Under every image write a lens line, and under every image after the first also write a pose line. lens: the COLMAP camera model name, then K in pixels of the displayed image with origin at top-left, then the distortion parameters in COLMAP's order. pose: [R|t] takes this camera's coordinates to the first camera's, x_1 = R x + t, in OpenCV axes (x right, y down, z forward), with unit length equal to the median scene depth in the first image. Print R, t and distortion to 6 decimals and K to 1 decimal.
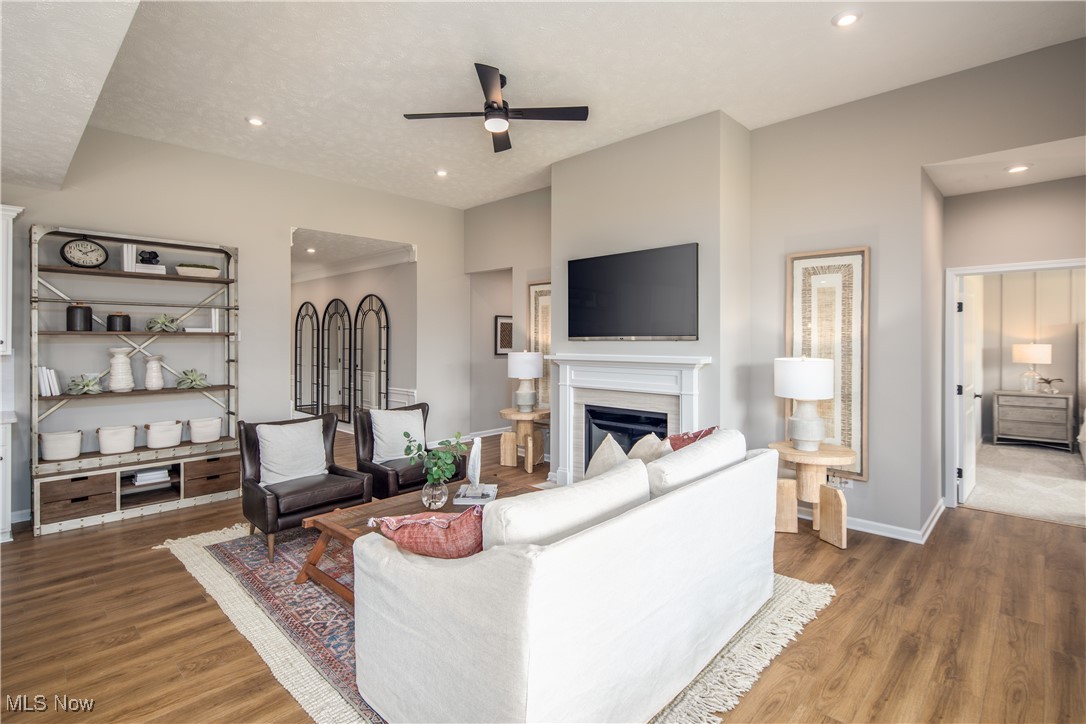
lens RADIAL K [[510.0, 0, 542.5], [0, 510.0, 352.0], [0, 0, 1]] dist [-0.025265, -0.000004]
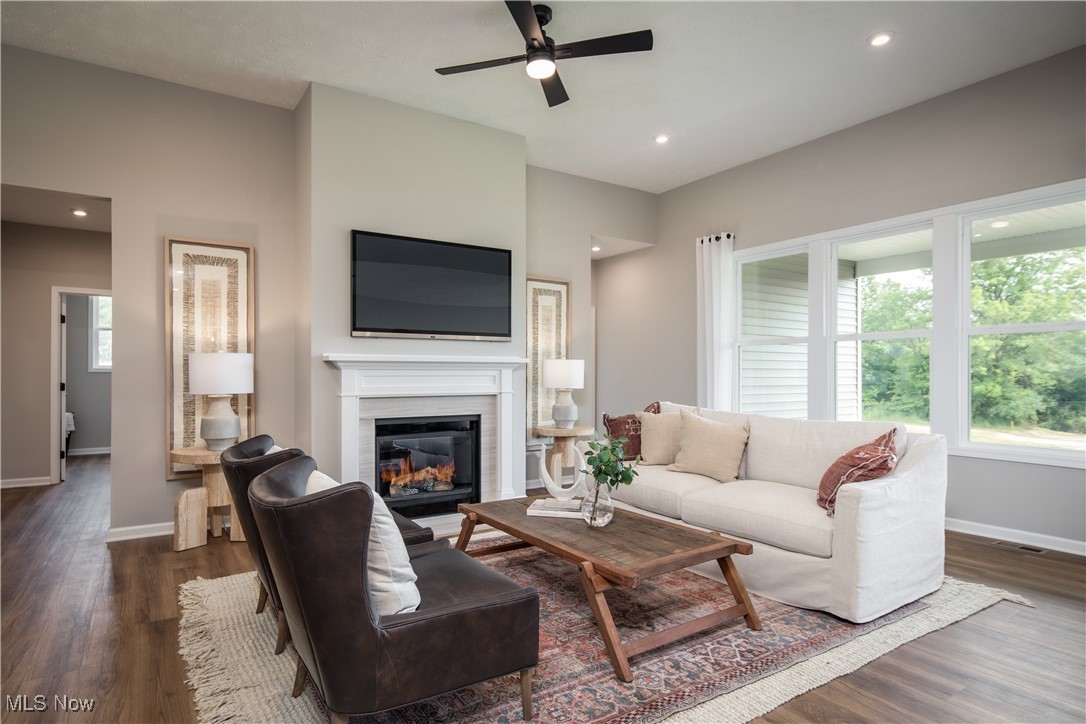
lens RADIAL K [[598.7, 0, 543.0], [0, 598.7, 362.0], [0, 0, 1]] dist [0.157918, -0.000219]
pose [[0.222699, 0.002542, 0.974884, -0.831713], [0.002185, 0.999993, -0.003107, 0.020175], [-0.974885, 0.002822, 0.222692, 0.576409]]
